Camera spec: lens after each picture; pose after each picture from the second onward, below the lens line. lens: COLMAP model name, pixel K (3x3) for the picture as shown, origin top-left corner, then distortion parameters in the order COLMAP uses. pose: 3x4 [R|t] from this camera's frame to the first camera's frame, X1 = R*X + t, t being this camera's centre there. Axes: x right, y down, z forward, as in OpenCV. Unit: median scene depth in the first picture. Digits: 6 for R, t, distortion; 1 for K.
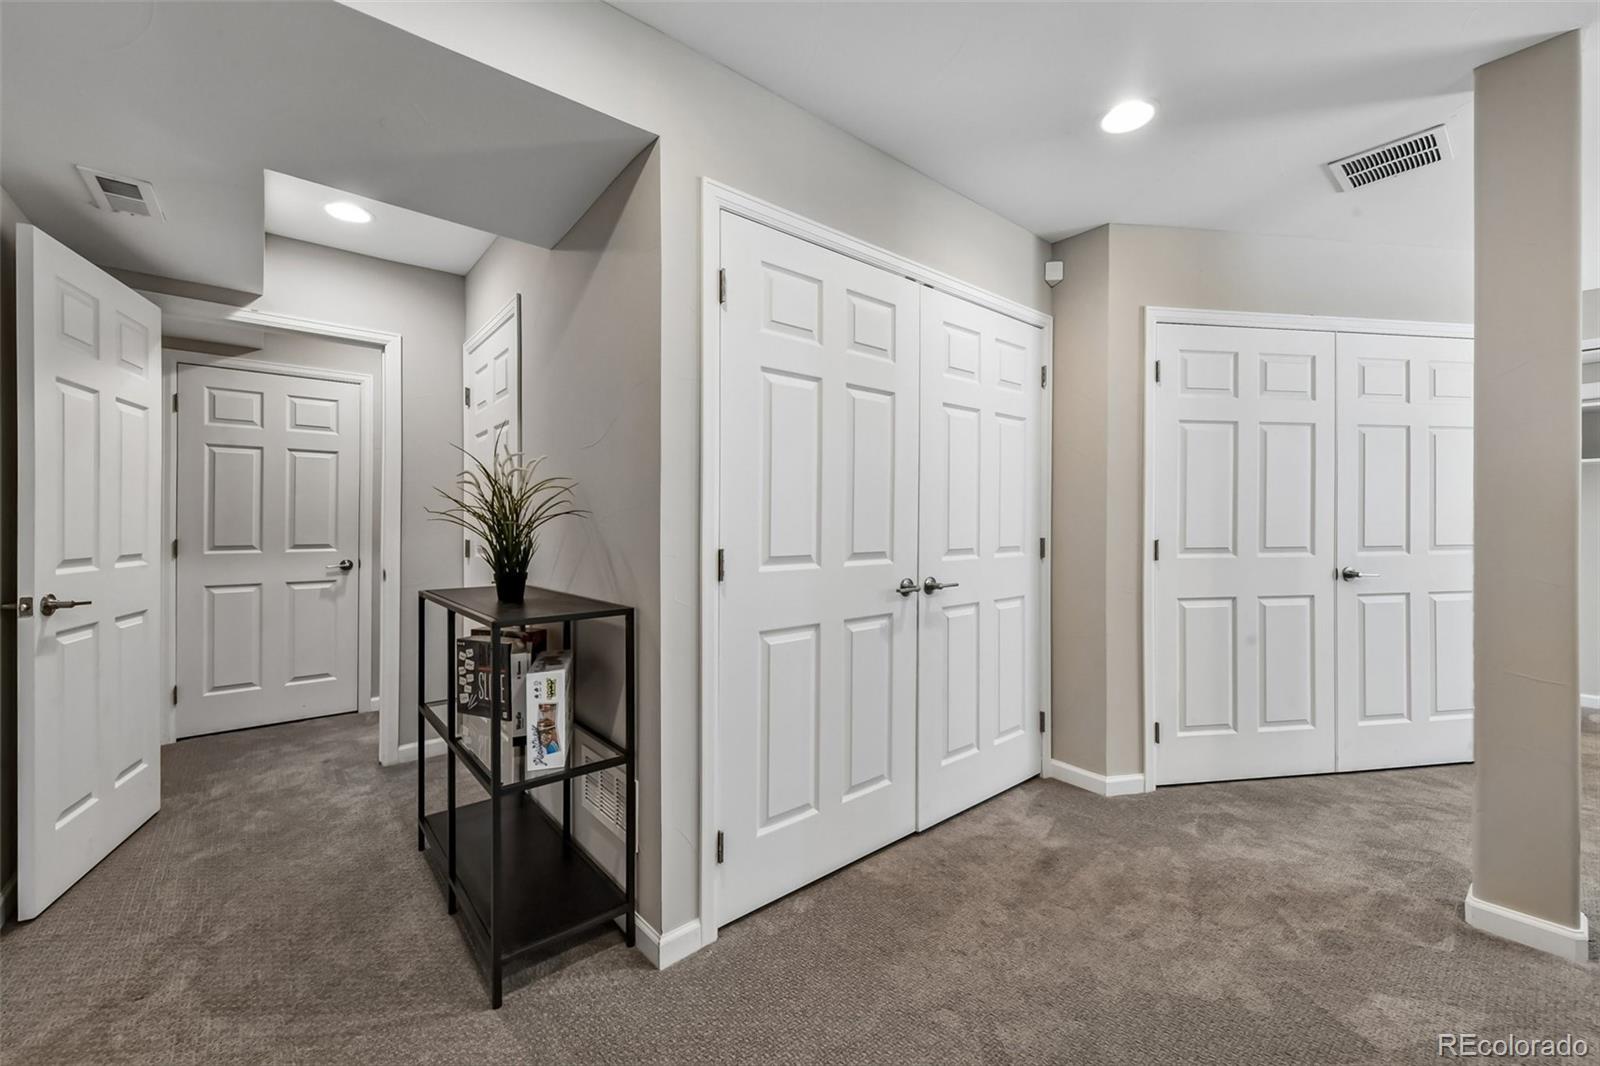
lens RADIAL K [[633.0, 0, 801.1], [0, 633.0, 526.6], [0, 0, 1]] dist [0.002392, -0.000420]
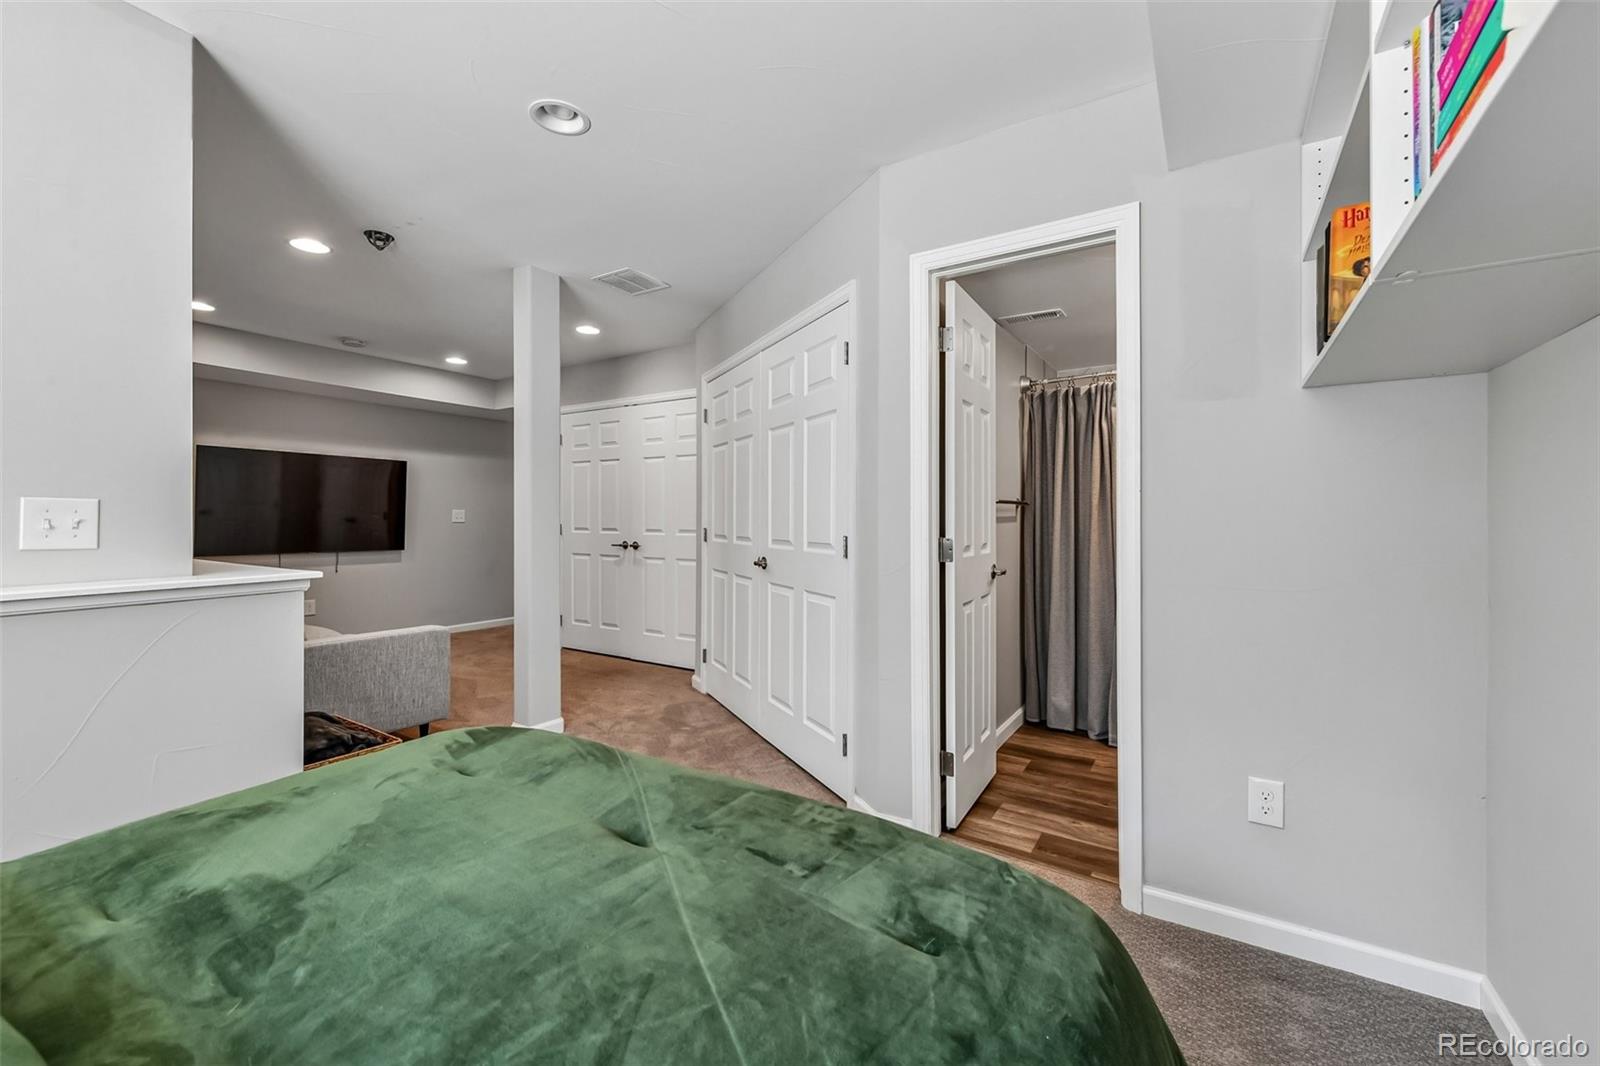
lens RADIAL K [[633.0, 0, 800.1], [0, 633.0, 525.3], [0, 0, 1]] dist [0.002392, -0.000420]
pose [[0.299491, 0.008650, -0.954060, 2.401395], [-0.010329, 0.999930, 0.005823, 0.007540], [0.954043, 0.008110, 0.299559, 0.890586]]
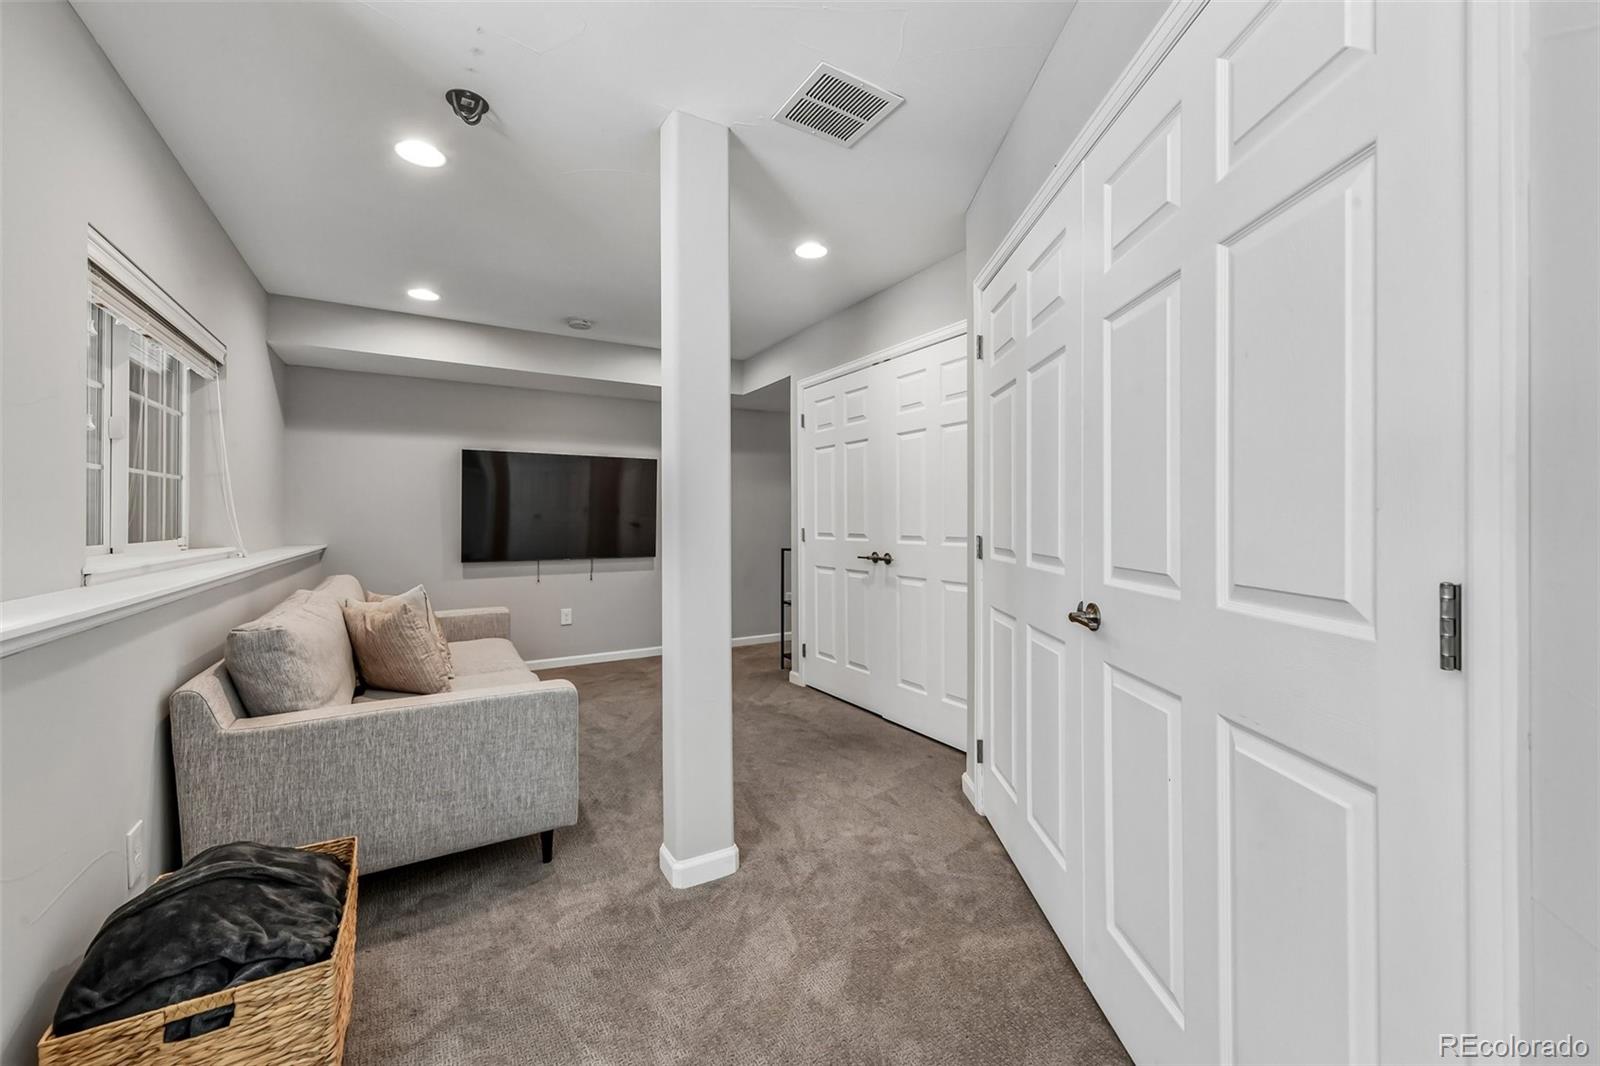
lens RADIAL K [[633.0, 0, 818.6], [0, 633.0, 520.9], [0, 0, 1]] dist [0.002392, -0.000420]
pose [[-0.139458, -0.001103, -0.990227, 1.719466], [-0.004740, 0.999989, -0.000446, 0.005110], [0.990217, 0.004631, -0.139462, 1.047561]]
